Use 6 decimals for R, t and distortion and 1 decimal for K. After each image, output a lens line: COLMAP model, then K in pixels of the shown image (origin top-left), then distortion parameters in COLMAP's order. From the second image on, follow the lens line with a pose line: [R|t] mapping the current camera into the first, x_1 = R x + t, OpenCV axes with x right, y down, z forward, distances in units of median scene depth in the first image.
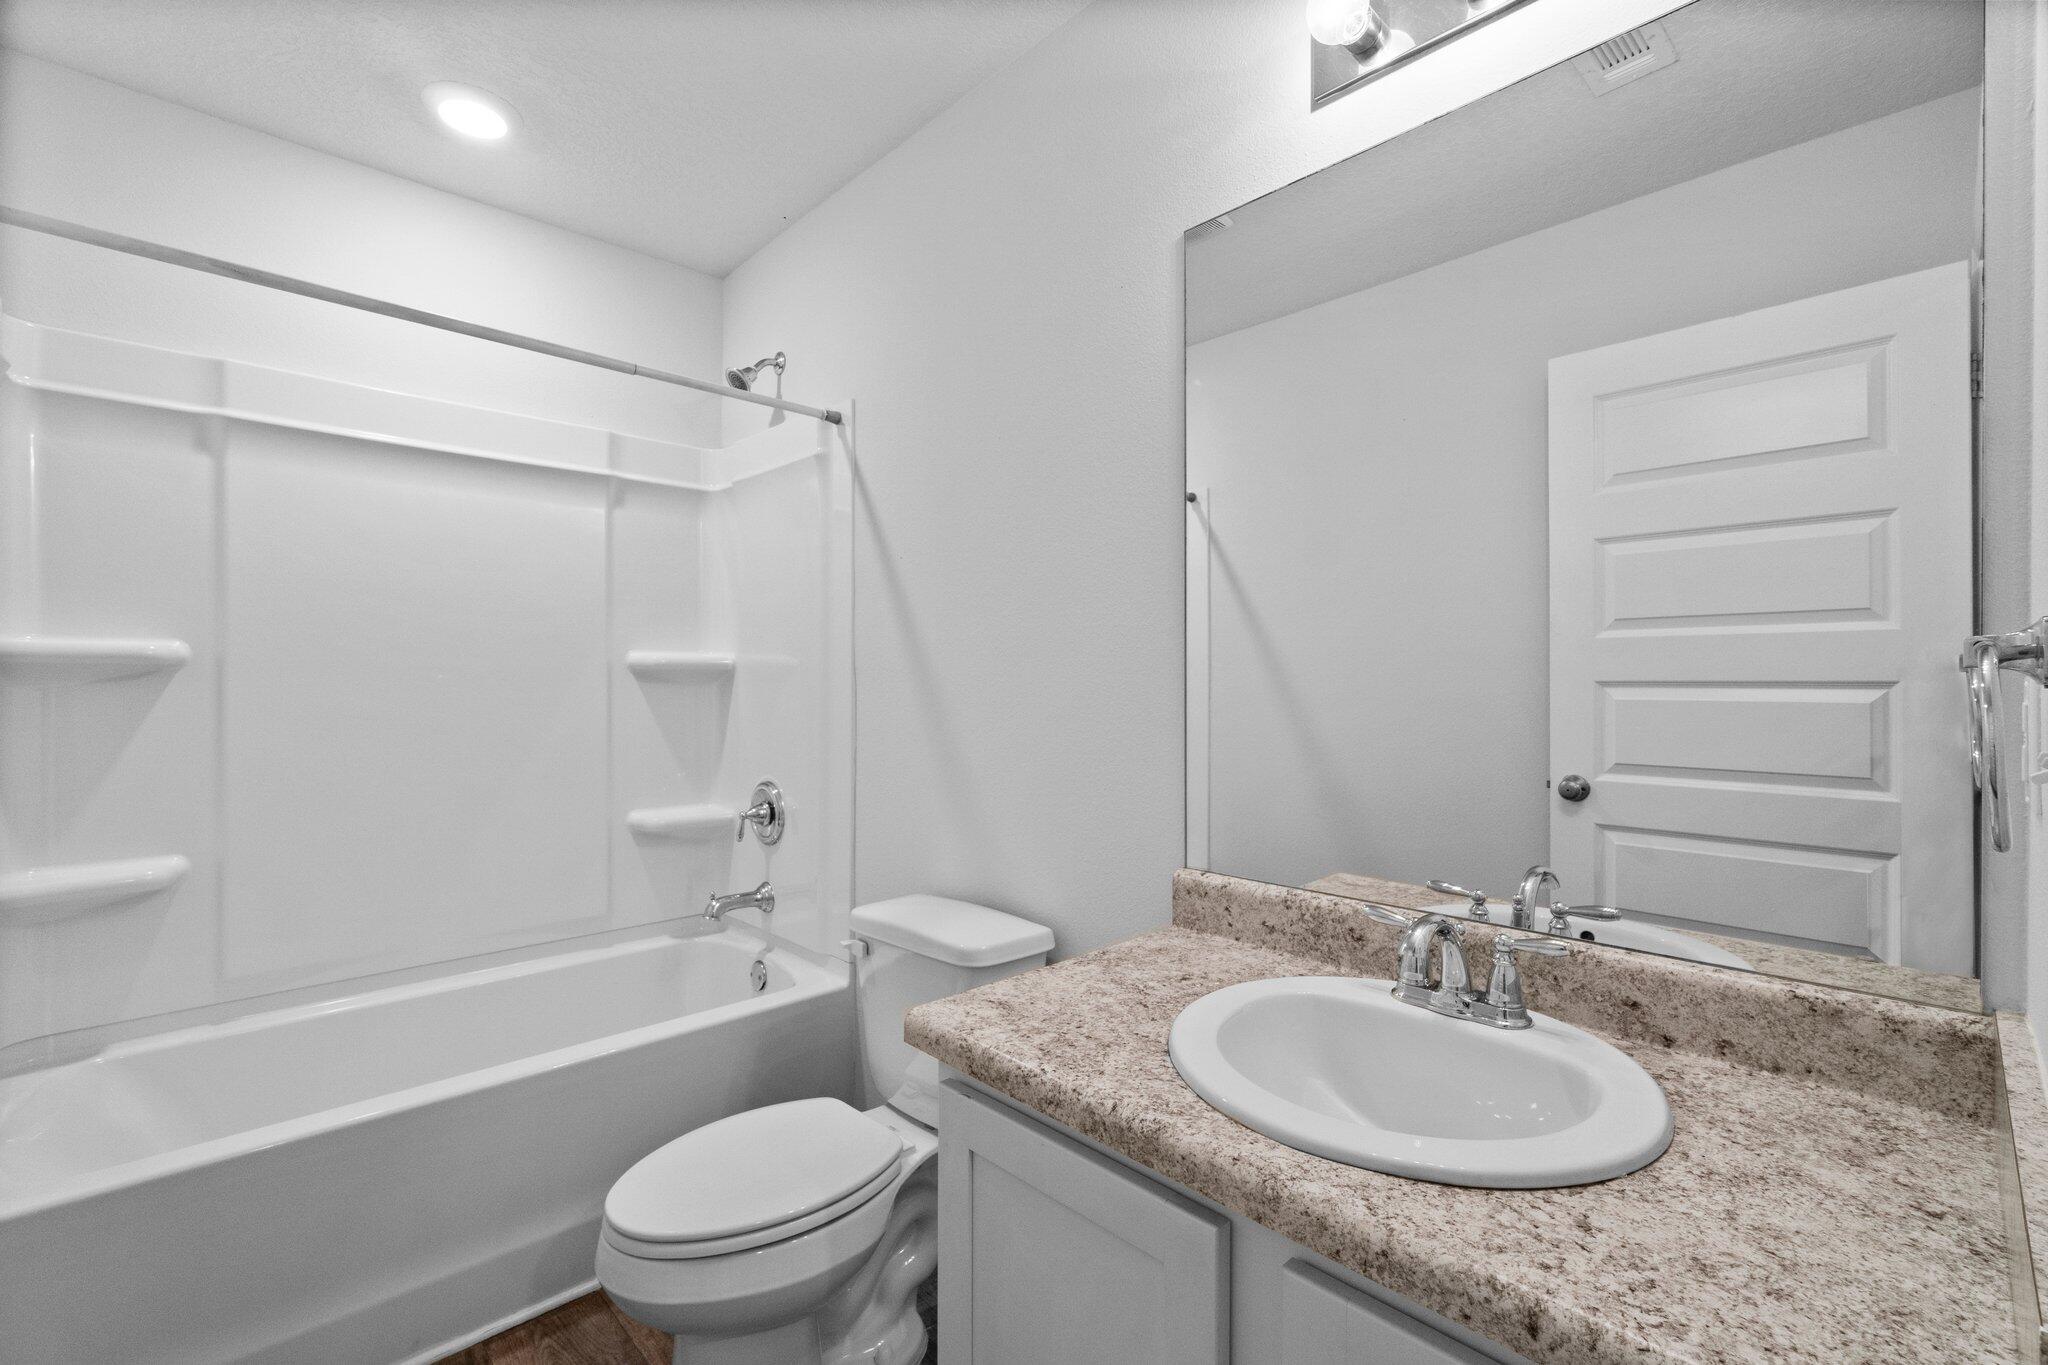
lens RADIAL K [[886.8, 0, 1025.6], [0, 886.8, 683.1], [0, 0, 1]] dist [-0.022524, -0.000107]
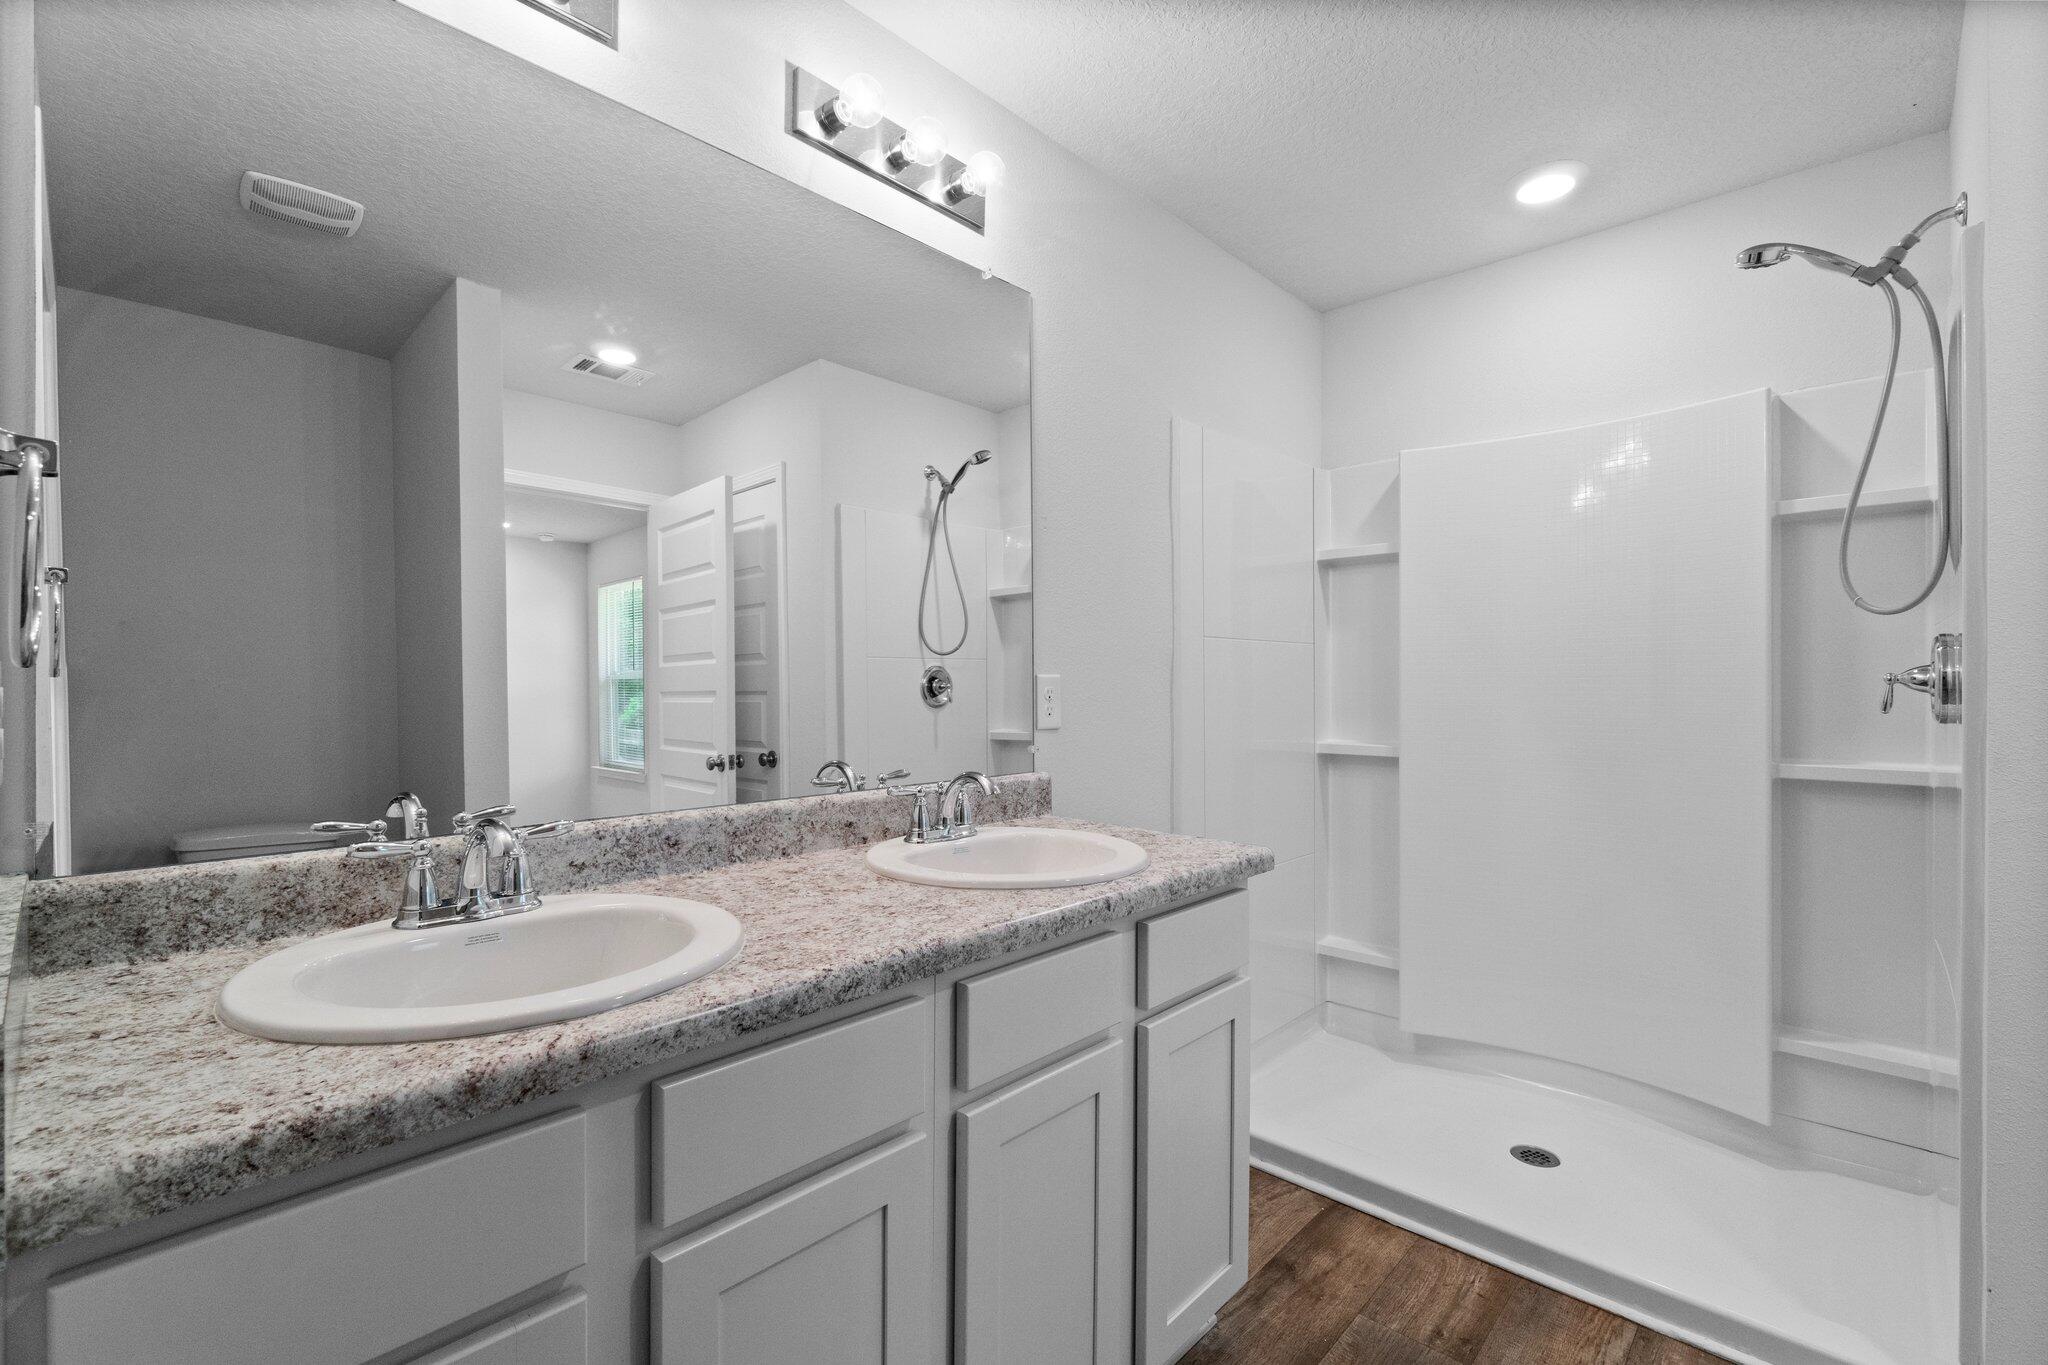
lens RADIAL K [[886.8, 0, 1024.9], [0, 886.8, 684.9], [0, 0, 1]] dist [-0.022524, -0.000107]
pose [[-0.072168, -0.003219, 0.997387, -0.929910], [0.001391, 0.999993, 0.003328, 0.110445], [-0.997392, 0.001628, -0.072163, 0.802260]]
